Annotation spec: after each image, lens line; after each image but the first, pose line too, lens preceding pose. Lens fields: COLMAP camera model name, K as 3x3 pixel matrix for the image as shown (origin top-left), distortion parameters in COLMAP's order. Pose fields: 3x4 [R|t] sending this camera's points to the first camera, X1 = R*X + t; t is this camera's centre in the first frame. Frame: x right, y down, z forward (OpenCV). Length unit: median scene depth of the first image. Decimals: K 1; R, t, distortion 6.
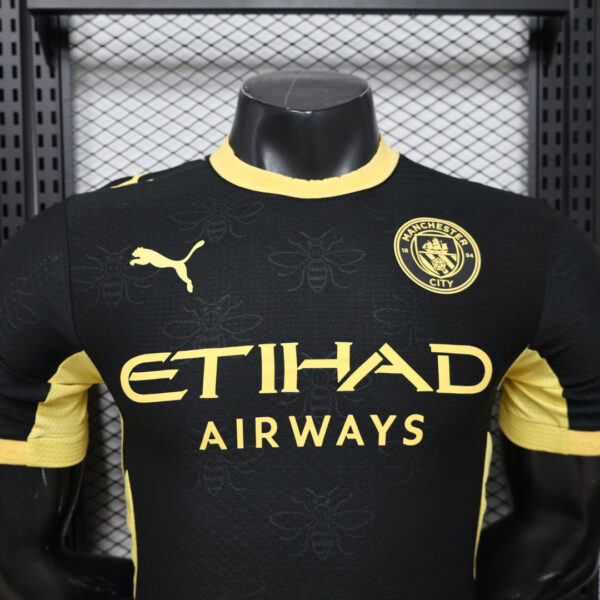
lens RADIAL K [[626.4, 0, 298.2], [0, 626.4, 304.2], [0, 0, 1]] dist [-0.011196, 0.000000]
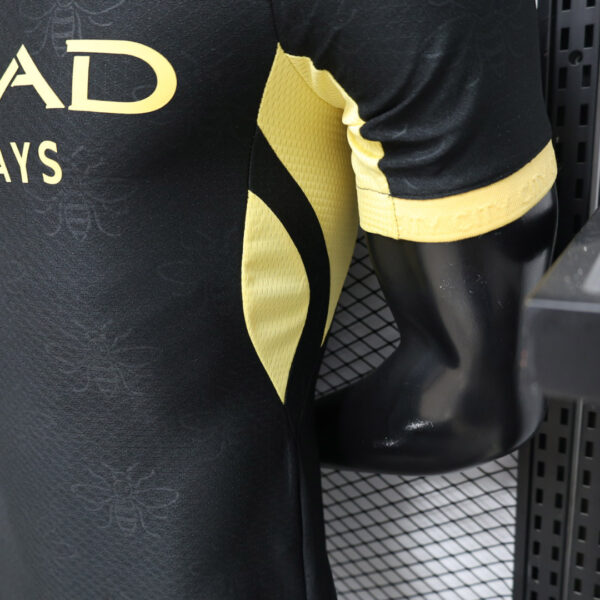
lens RADIAL K [[626.4, 0, 300.5], [0, 626.4, 299.6], [0, 0, 1]] dist [-0.011196, 0.000000]
pose [[0.829016, 0.114072, -0.547467, 0.799883], [0.011831, 0.975178, 0.221106, 0.185057], [0.559100, -0.189777, 0.807089, 0.498374]]
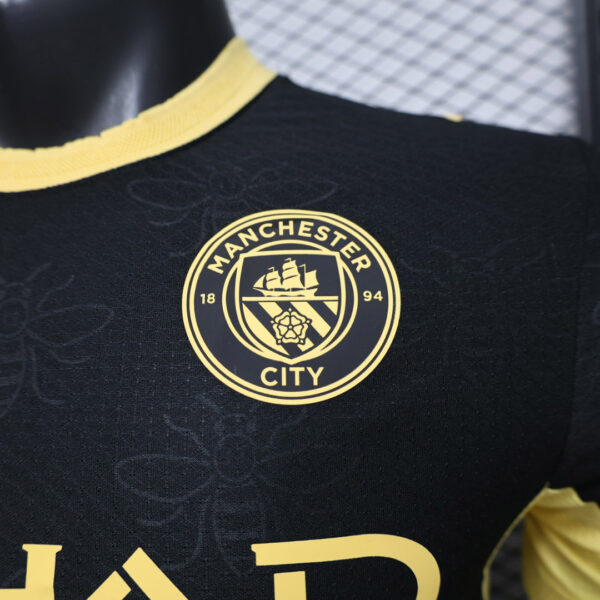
lens RADIAL K [[626.4, 0, 301.0], [0, 626.4, 296.3], [0, 0, 1]] dist [-0.011196, 0.000000]
pose [[0.986283, -0.064118, -0.152100, 0.293273], [0.071966, 0.996315, 0.046662, -0.101629], [0.148548, -0.056968, 0.987263, 0.593966]]
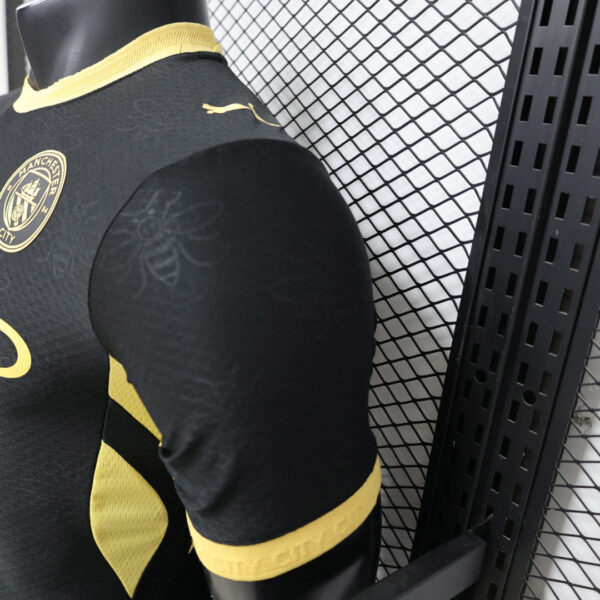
lens RADIAL K [[626.4, 0, 297.0], [0, 626.4, 299.5], [0, 0, 1]] dist [-0.011196, 0.000000]
pose [[0.555242, 0.319291, -0.767958, 1.063401], [-0.153771, 0.946864, 0.282496, -0.237207], [0.817350, -0.038764, 0.574836, 0.822739]]
